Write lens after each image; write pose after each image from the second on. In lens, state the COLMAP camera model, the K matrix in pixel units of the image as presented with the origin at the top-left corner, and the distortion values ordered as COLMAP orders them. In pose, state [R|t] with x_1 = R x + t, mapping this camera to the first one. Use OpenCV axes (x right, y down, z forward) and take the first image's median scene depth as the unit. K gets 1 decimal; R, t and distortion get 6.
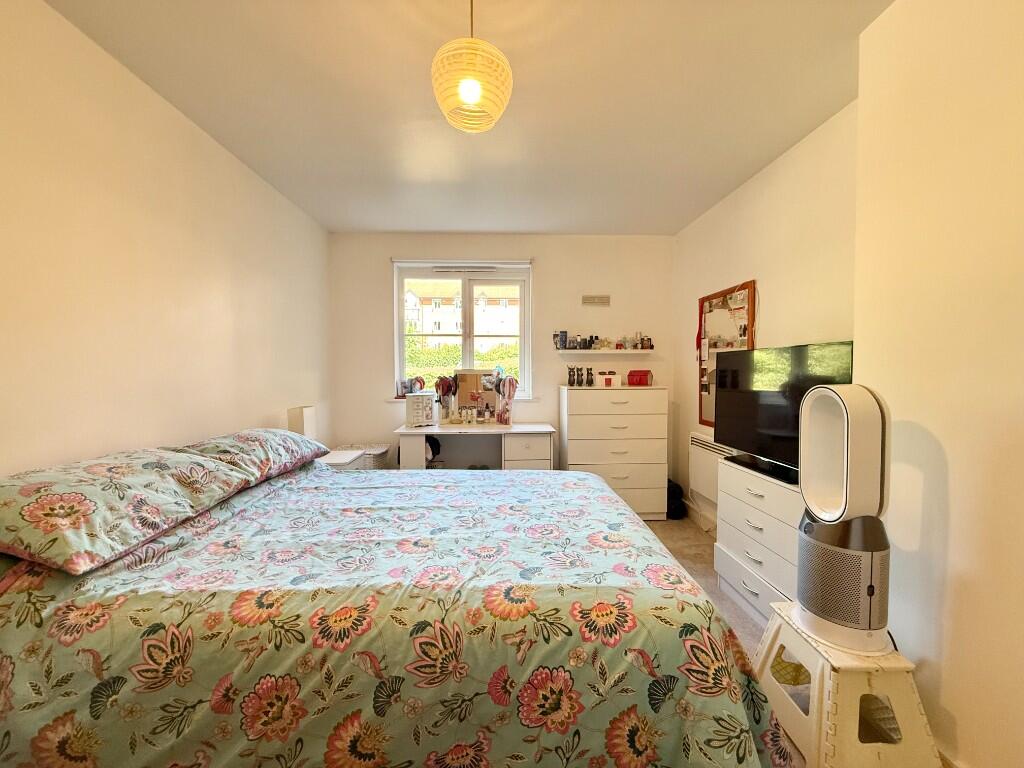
lens RADIAL K [[406.3, 0, 510.2], [0, 406.3, 384.0], [0, 0, 1]] dist [-0.001263, 0.000625]
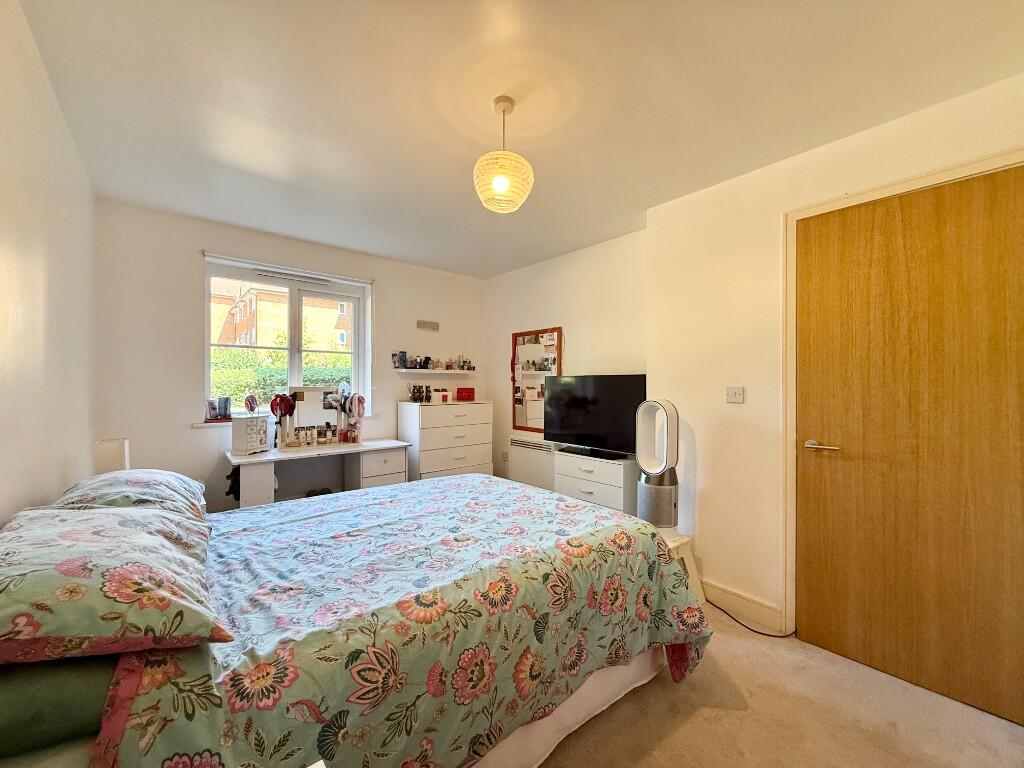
lens RADIAL K [[406.3, 0, 510.2], [0, 406.3, 384.0], [0, 0, 1]] dist [-0.001263, 0.000625]
pose [[0.781399, 0.004659, 0.624015, -0.565573], [0.015514, 0.999518, -0.026888, -0.018686], [-0.623839, 0.030691, 0.780950, -0.023738]]
